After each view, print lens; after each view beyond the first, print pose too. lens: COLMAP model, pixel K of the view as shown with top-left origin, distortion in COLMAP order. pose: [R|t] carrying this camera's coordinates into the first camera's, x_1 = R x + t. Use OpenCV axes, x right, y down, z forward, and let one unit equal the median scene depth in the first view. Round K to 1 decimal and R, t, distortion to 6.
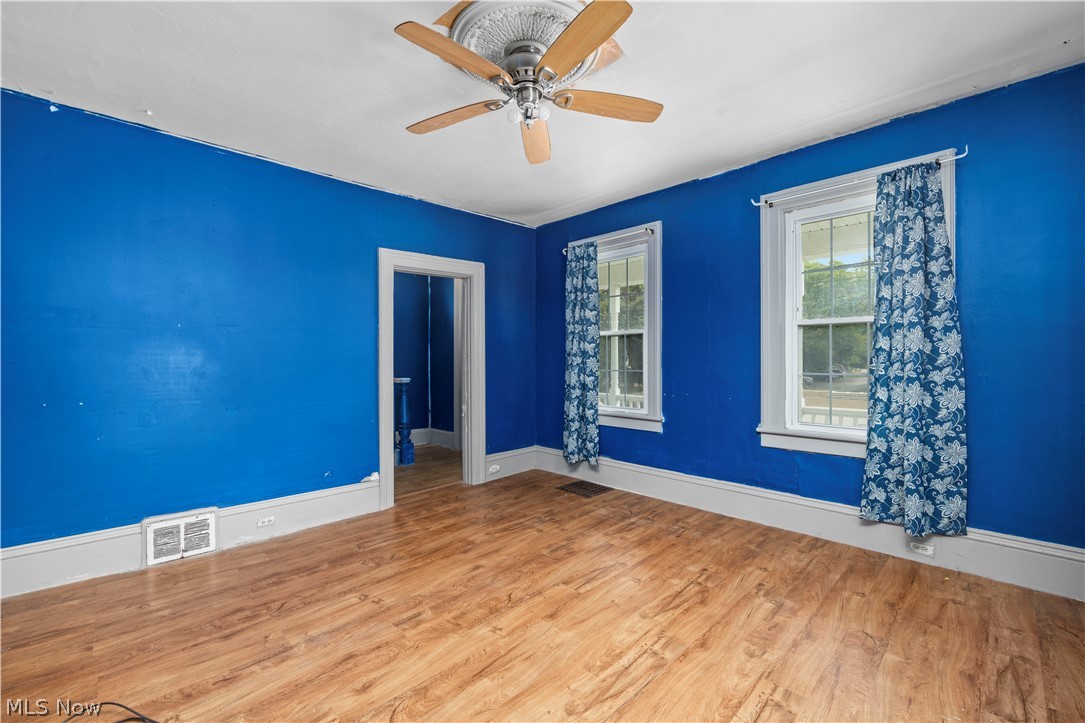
lens RADIAL K [[460.8, 0, 544.0], [0, 460.8, 359.1], [0, 0, 1]] dist [-0.016760, -0.000029]
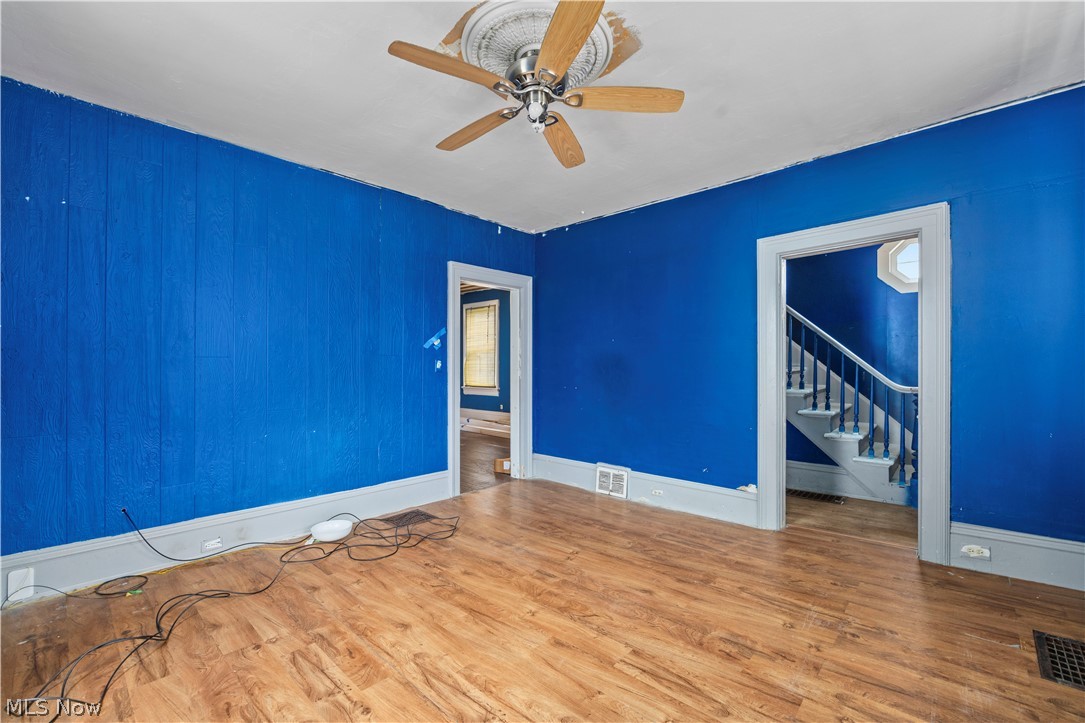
lens RADIAL K [[460.8, 0, 542.7], [0, 460.8, 366.8], [0, 0, 1]] dist [-0.016760, -0.000029]
pose [[0.036191, 0.008528, -0.999308, 0.805096], [0.006654, 0.999939, 0.008775, -0.002549], [0.999323, -0.006967, 0.036133, 0.813913]]
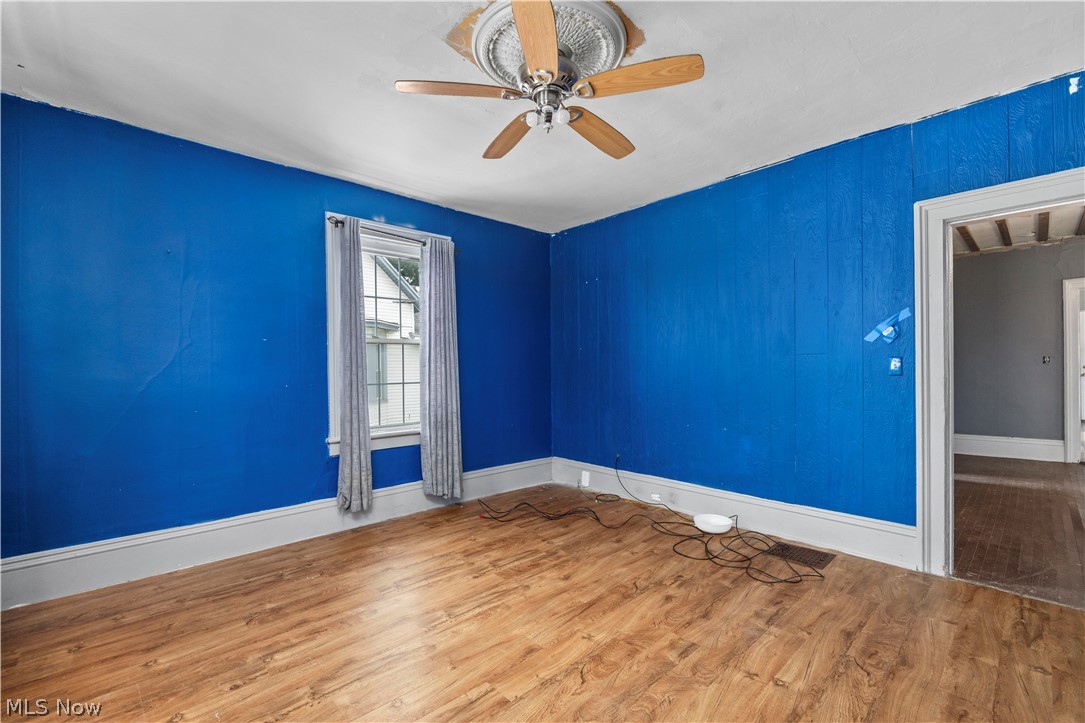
lens RADIAL K [[460.8, 0, 525.9], [0, 460.8, 373.6], [0, 0, 1]] dist [-0.016760, -0.000029]
pose [[-0.997908, 0.015806, 0.062683, -0.033494], [0.016161, 0.999856, 0.005154, 0.003782], [-0.062593, 0.006156, -0.998020, 1.652323]]
